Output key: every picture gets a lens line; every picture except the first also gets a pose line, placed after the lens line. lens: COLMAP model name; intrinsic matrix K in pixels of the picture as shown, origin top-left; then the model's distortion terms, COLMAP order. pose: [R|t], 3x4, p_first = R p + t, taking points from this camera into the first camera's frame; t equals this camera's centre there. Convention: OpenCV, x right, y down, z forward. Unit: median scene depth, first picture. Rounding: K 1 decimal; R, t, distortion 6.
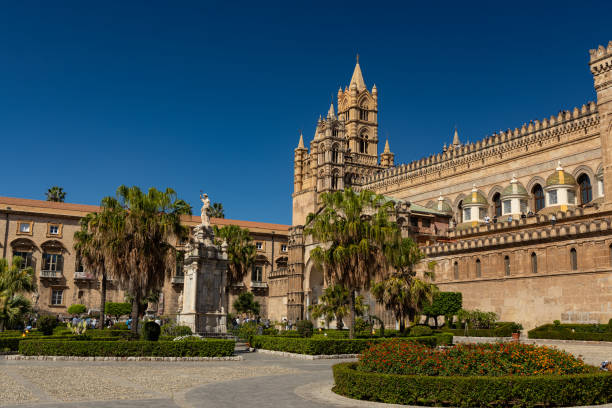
lens RADIAL K [[635.4, 0, 306.0], [0, 635.4, 204.0], [0, 0, 1]] dist [-0.000197, 0.012940]
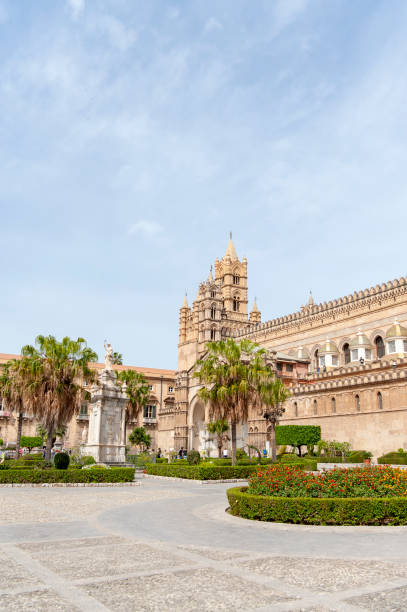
lens RADIAL K [[518.9, 0, 203.5], [0, 518.9, 306.0], [0, 0, 1]] dist [-0.001720, 0.002049]
pose [[0.999543, 0.001563, 0.030172, -0.005093], [0.001184, 0.995866, -0.090829, 0.001690], [-0.030190, 0.090823, 0.995409, 0.006843]]
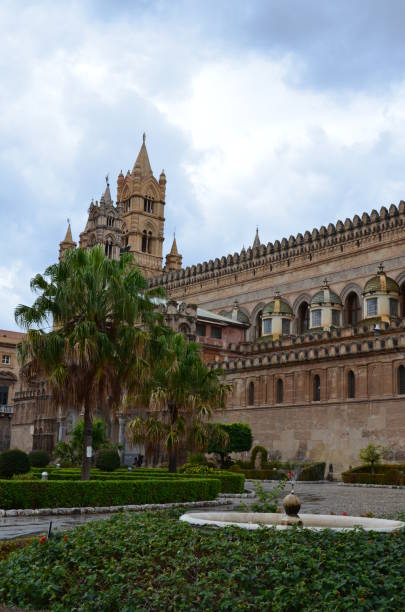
lens RADIAL K [[734.5, 0, 202.5], [0, 734.5, 306.0], [0, 0, 1]] dist [-0.015558, -0.014119]
pose [[0.985500, 0.049749, 0.162219, 0.024692], [-0.045672, 0.998542, -0.028769, 0.023465], [-0.163413, 0.020943, 0.986335, 0.112980]]
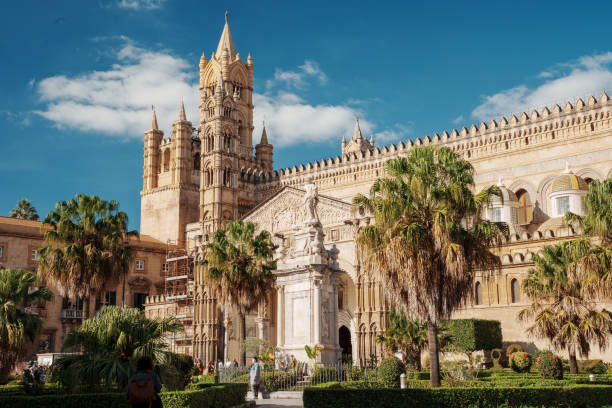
lens RADIAL K [[809.0, 0, 306.0], [0, 809.0, 204.0], [0, 0, 1]] dist [0.209787, 0.034356]
pose [[0.950637, 0.037119, 0.308077, -0.243792], [-0.033201, 0.999287, -0.017951, 0.016826], [-0.308524, 0.006836, 0.951192, 0.085259]]
